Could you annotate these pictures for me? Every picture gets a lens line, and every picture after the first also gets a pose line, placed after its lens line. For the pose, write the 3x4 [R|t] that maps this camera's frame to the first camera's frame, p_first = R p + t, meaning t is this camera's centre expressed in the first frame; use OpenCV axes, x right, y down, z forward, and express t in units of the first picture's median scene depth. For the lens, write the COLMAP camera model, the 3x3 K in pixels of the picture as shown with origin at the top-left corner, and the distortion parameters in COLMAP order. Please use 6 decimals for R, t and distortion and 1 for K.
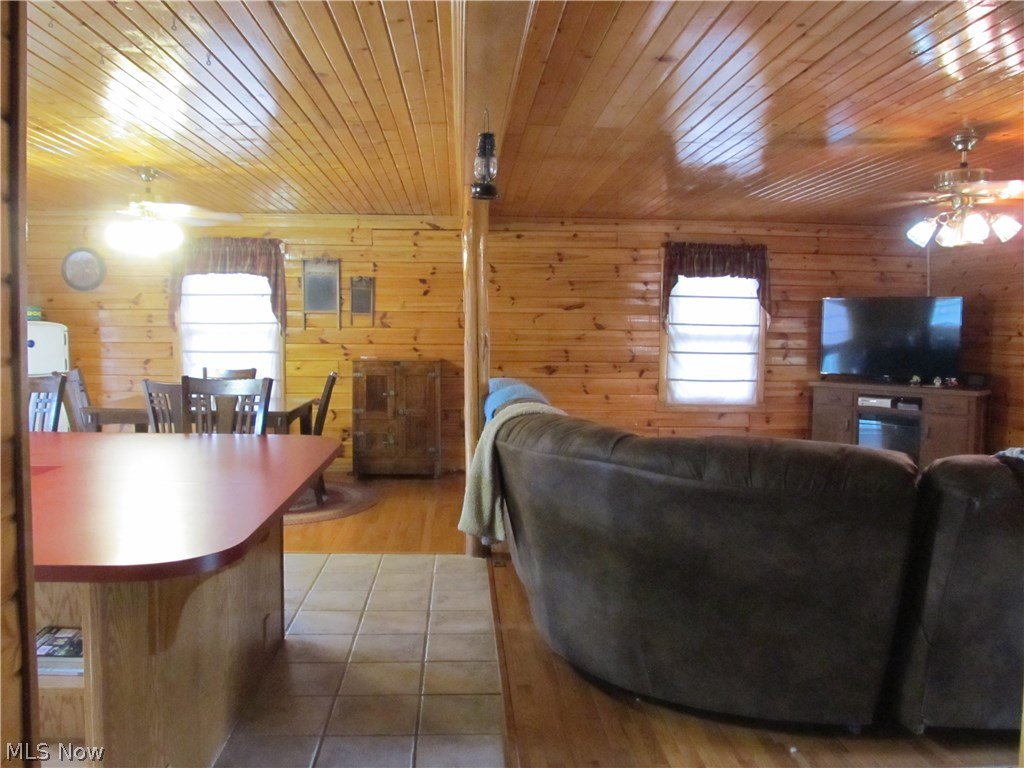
lens RADIAL K [[847.1, 0, 513.5], [0, 847.1, 346.5], [0, 0, 1]] dist [-0.060650, -0.002337]
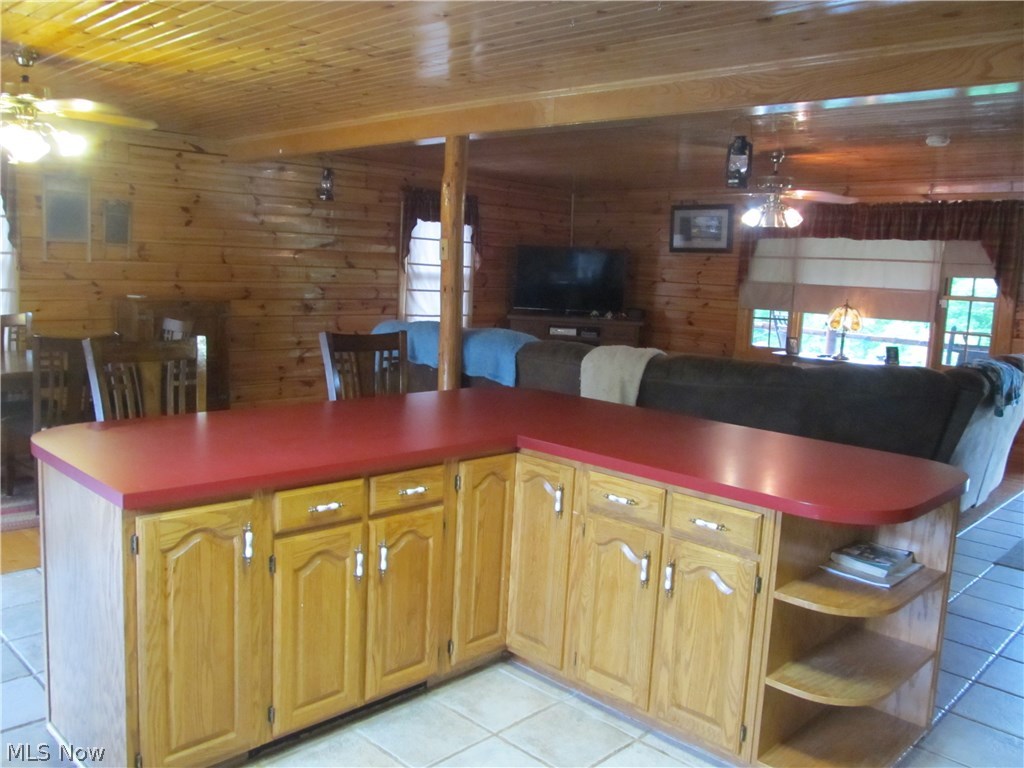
lens RADIAL K [[847.1, 0, 512.3], [0, 847.1, 384.1], [0, 0, 1]] dist [-0.060650, -0.002337]
pose [[0.738113, -0.070483, 0.670986, -0.456905], [-0.021571, 0.991554, 0.127886, -0.015265], [-0.674333, -0.108868, 0.730358, 0.104501]]
